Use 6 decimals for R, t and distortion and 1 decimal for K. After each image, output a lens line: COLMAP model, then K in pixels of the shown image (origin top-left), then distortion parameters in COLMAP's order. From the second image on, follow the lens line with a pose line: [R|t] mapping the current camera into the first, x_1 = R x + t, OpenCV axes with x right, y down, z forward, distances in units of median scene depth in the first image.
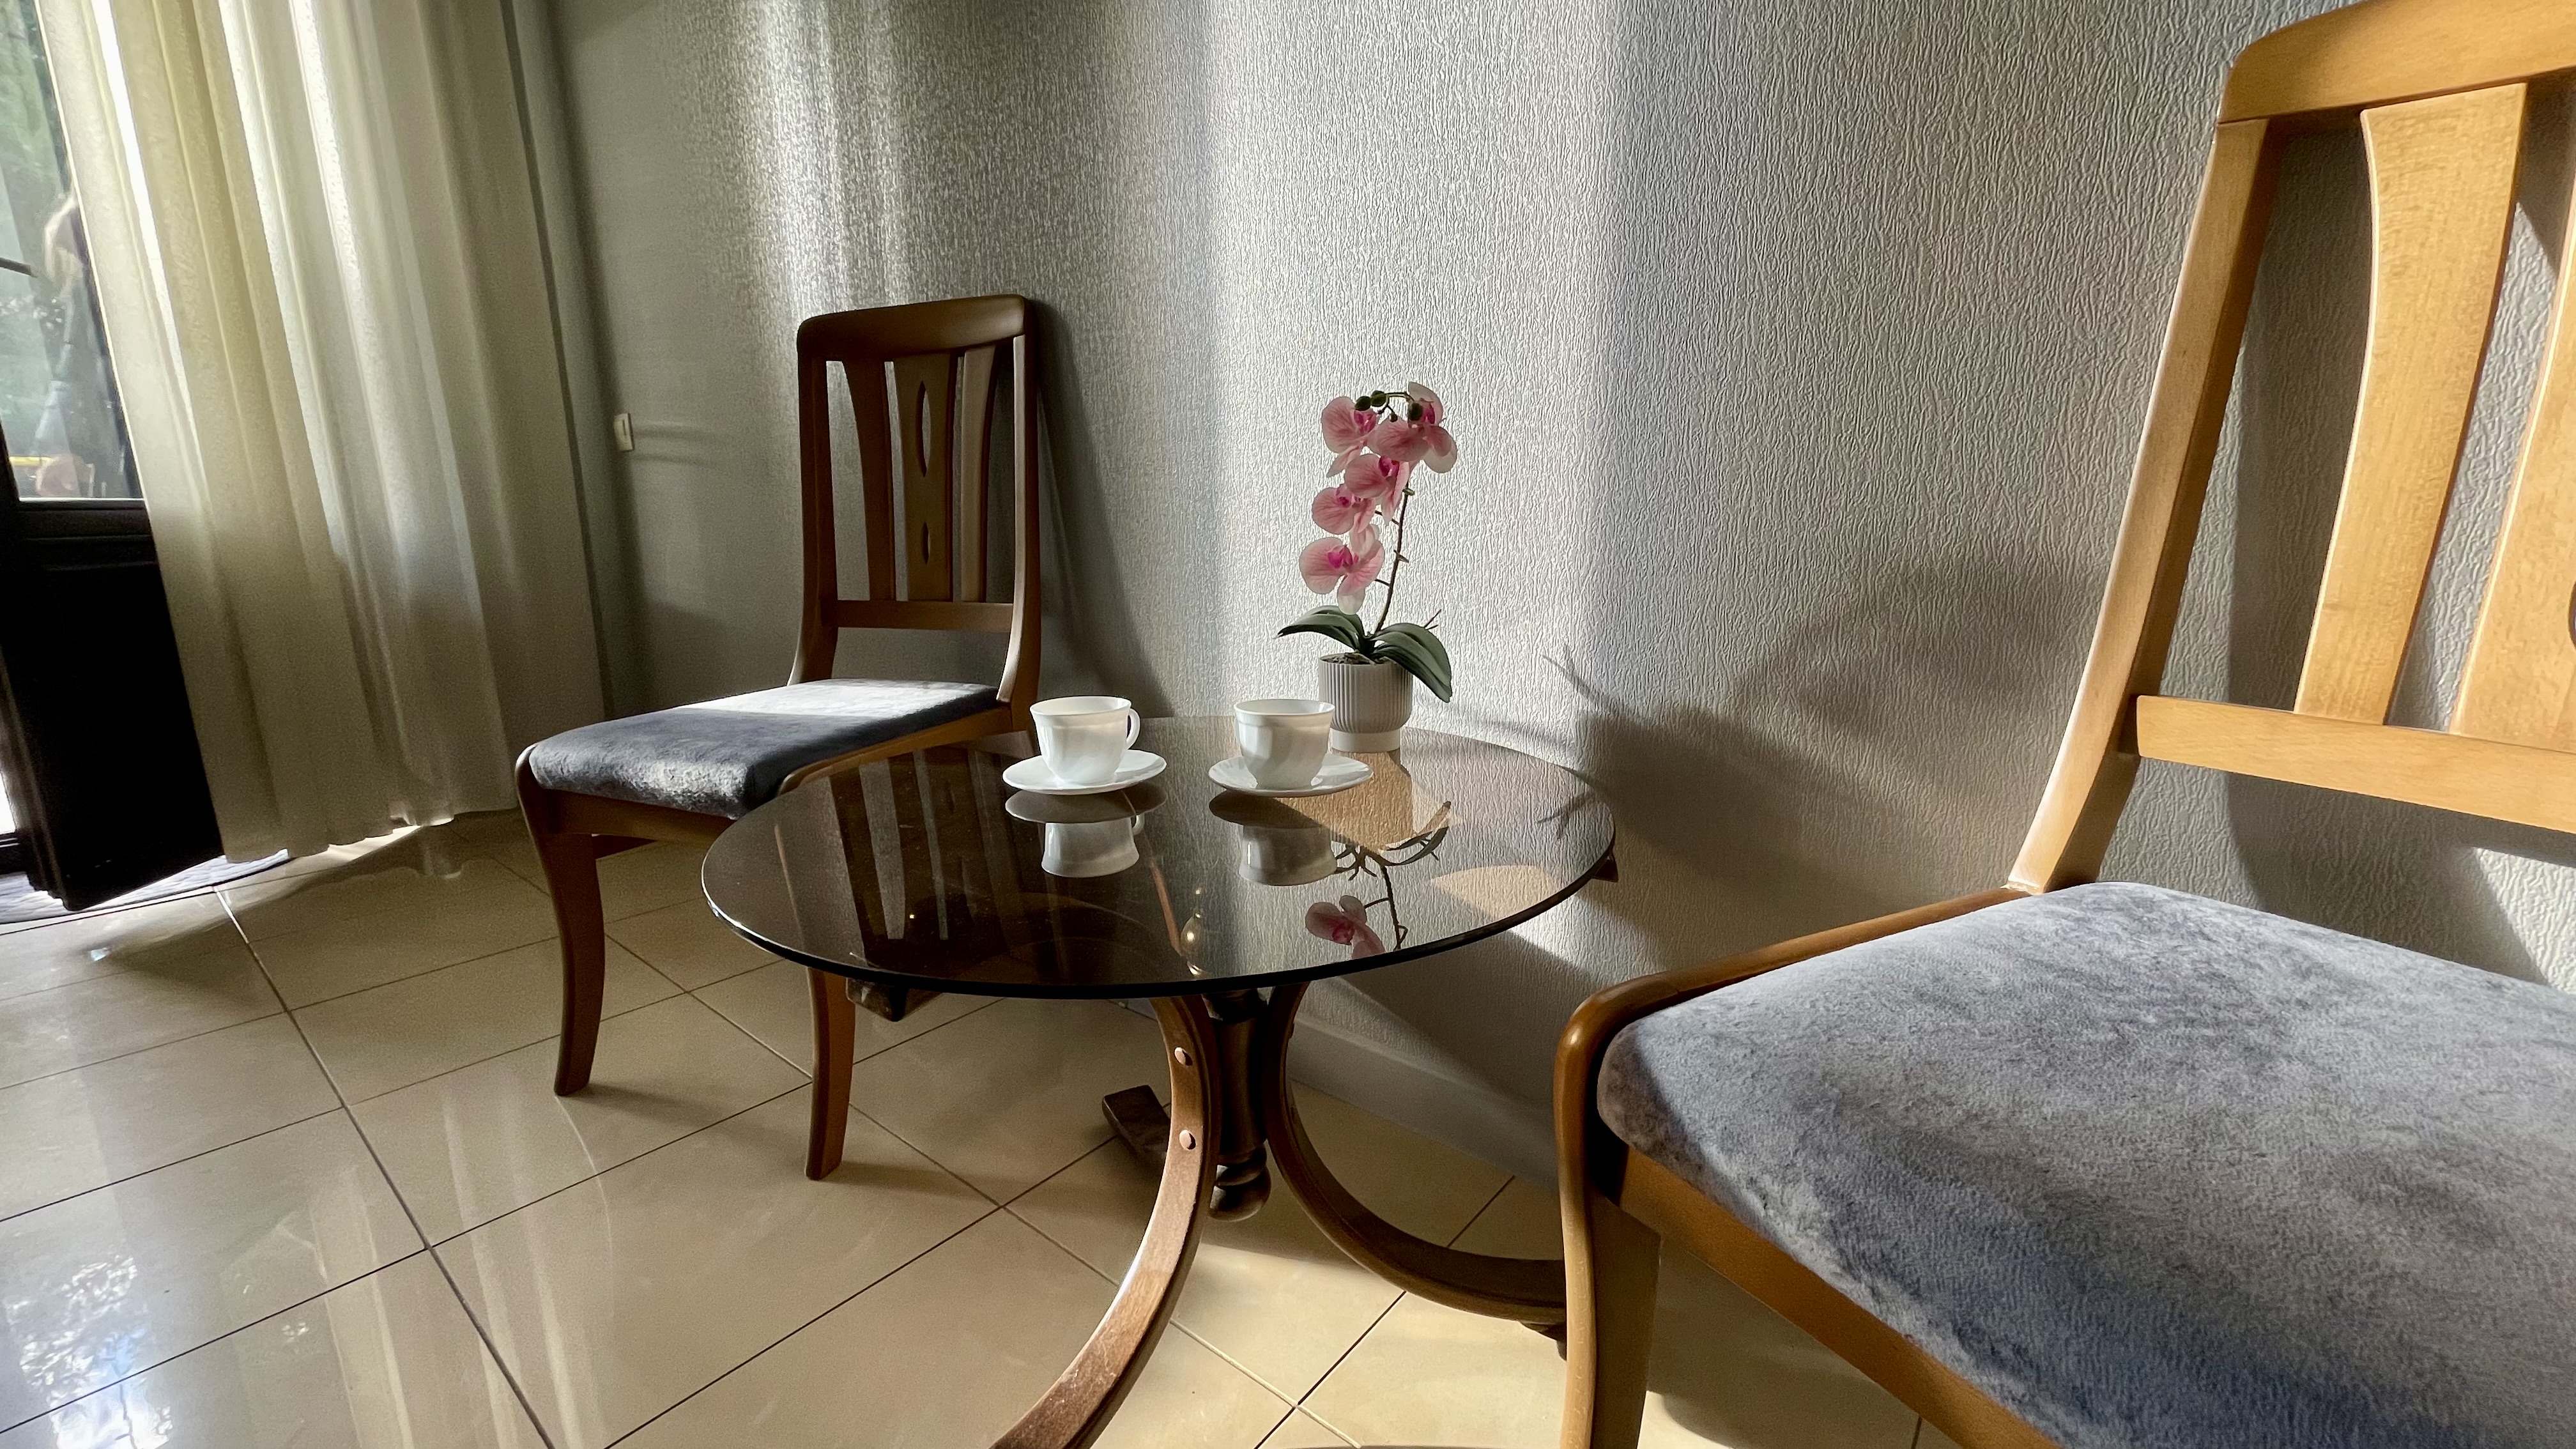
lens RADIAL K [[1042.7, 0, 1277.4], [0, 1042.7, 727.4], [0, 0, 1]] dist [-0.003320, 0.000261]
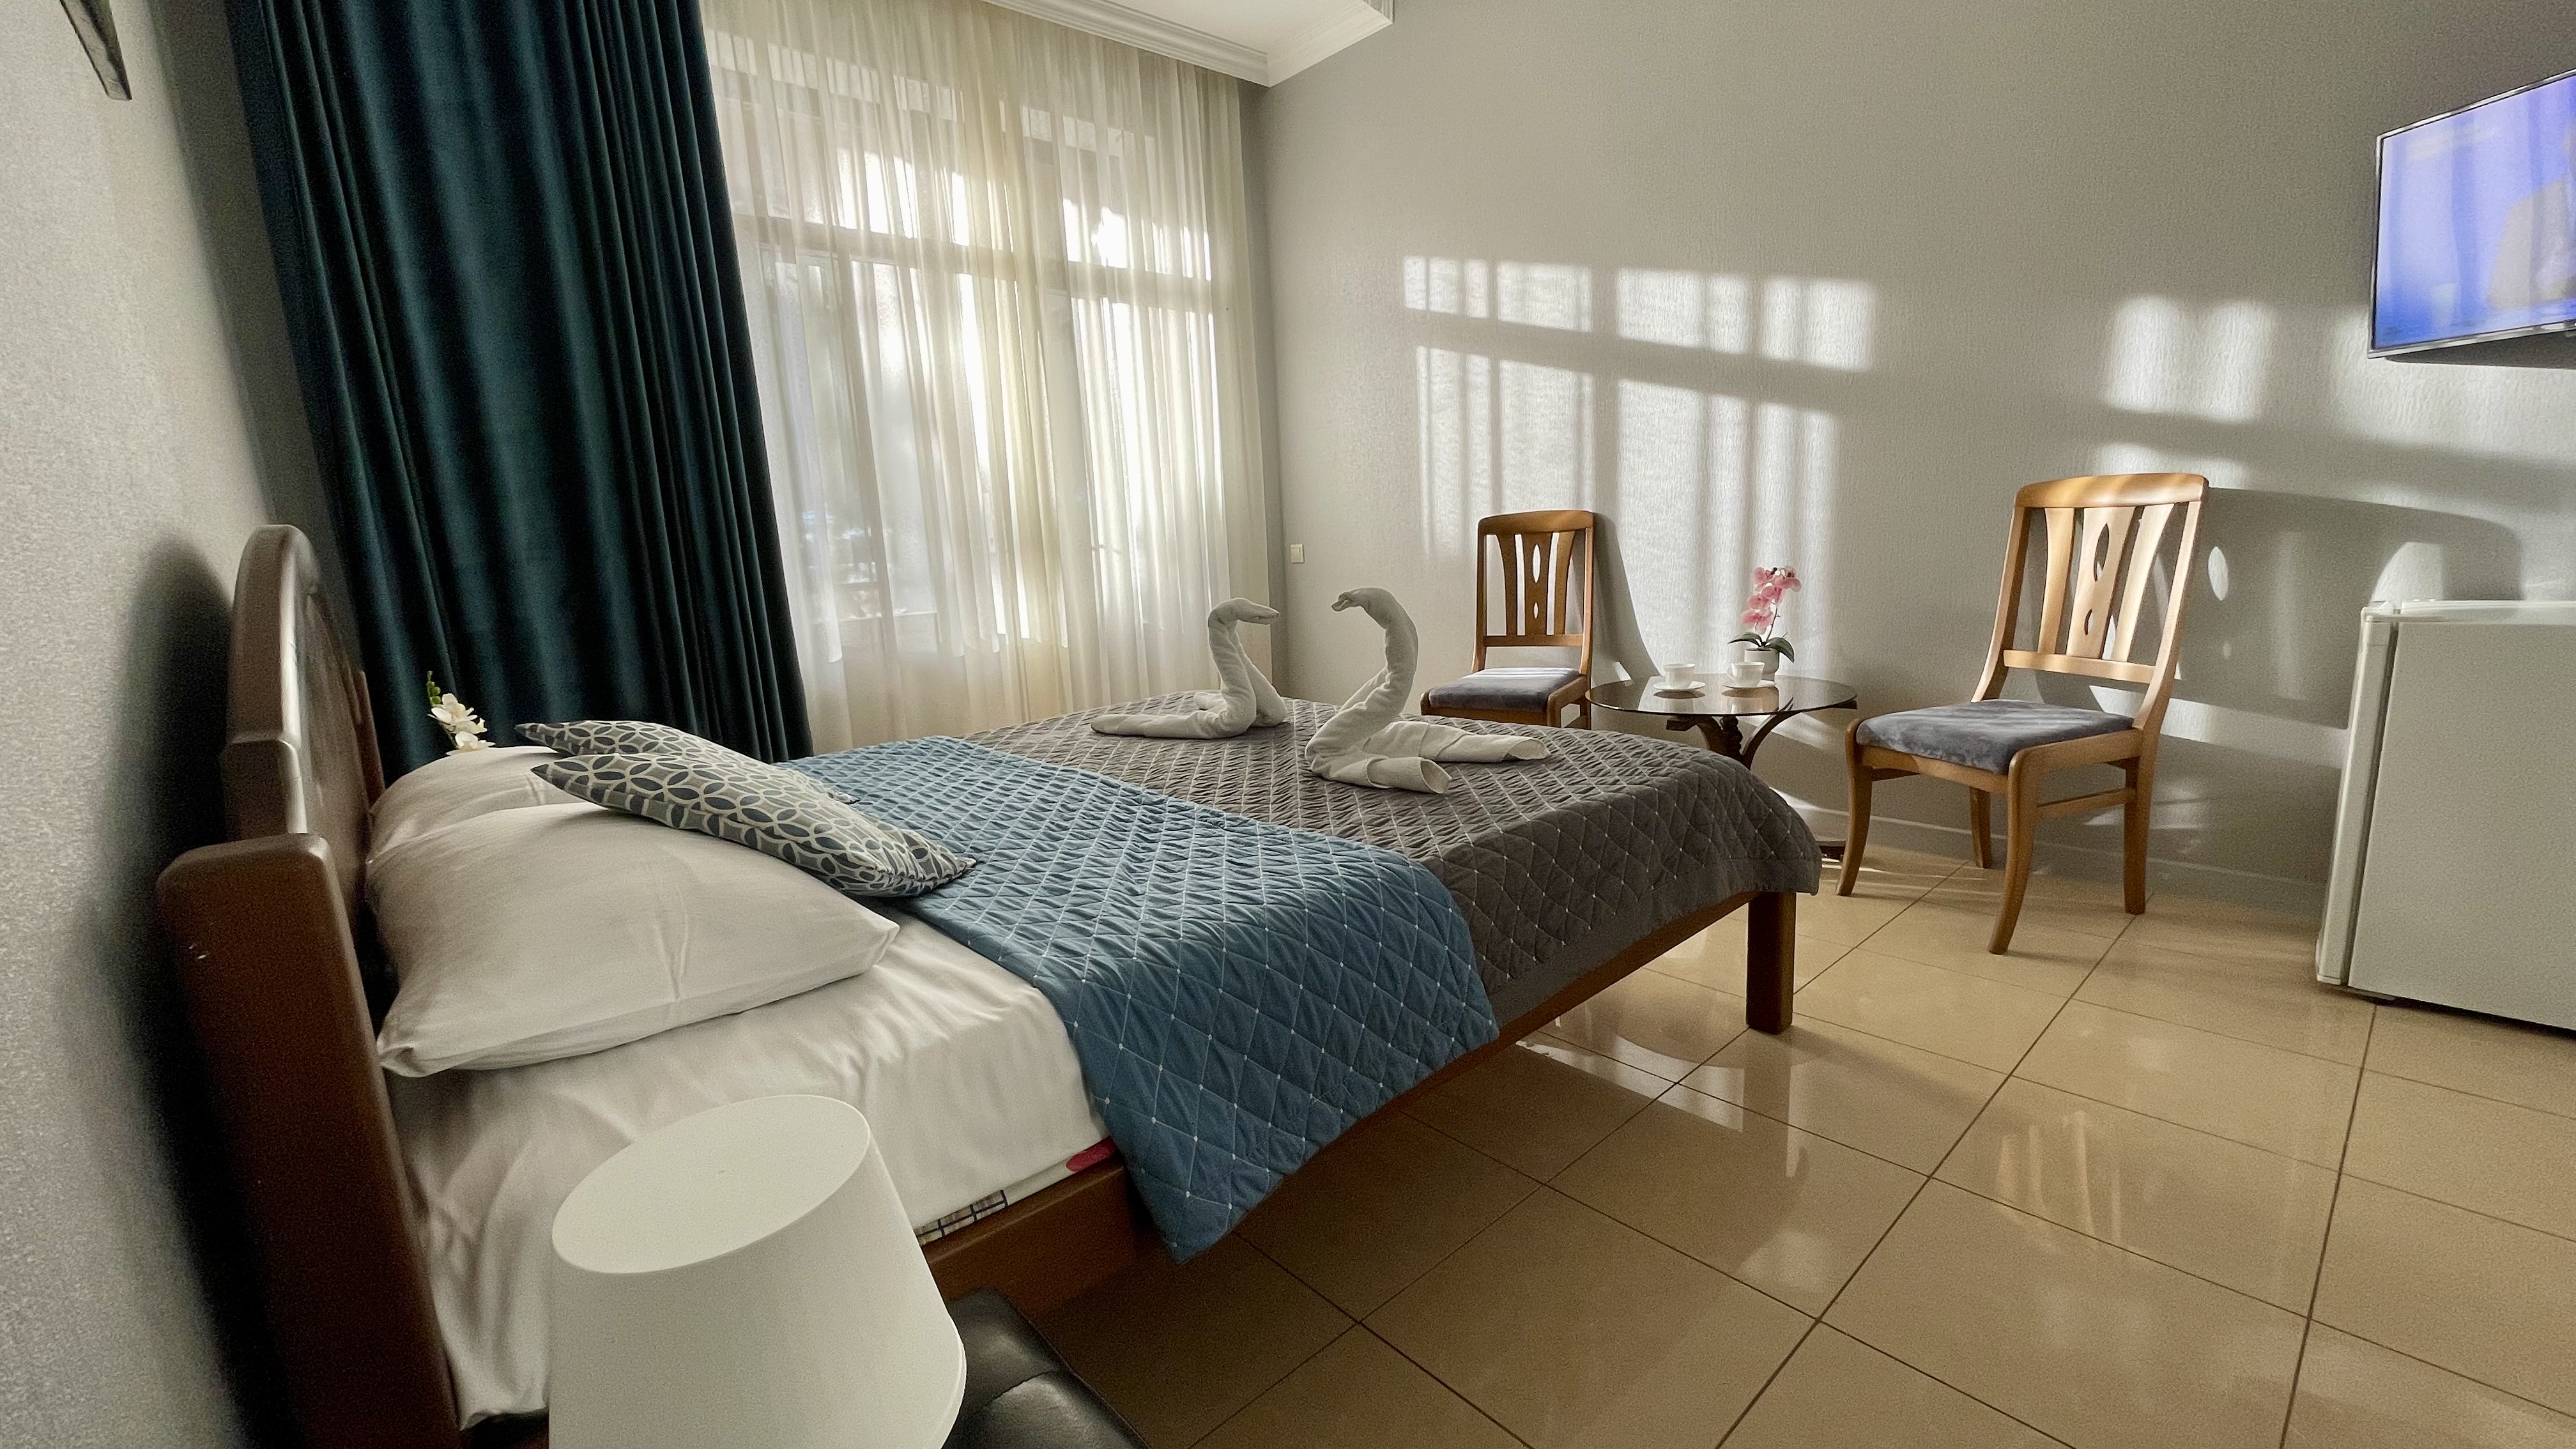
lens RADIAL K [[1042.7, 0, 1285.9], [0, 1042.7, 727.0], [0, 0, 1]] dist [-0.003320, 0.000261]
pose [[0.986912, -0.017194, -0.160339, -0.830411], [0.013778, 0.999654, -0.022390, 0.214922], [0.160668, 0.019887, 0.986808, -2.275105]]
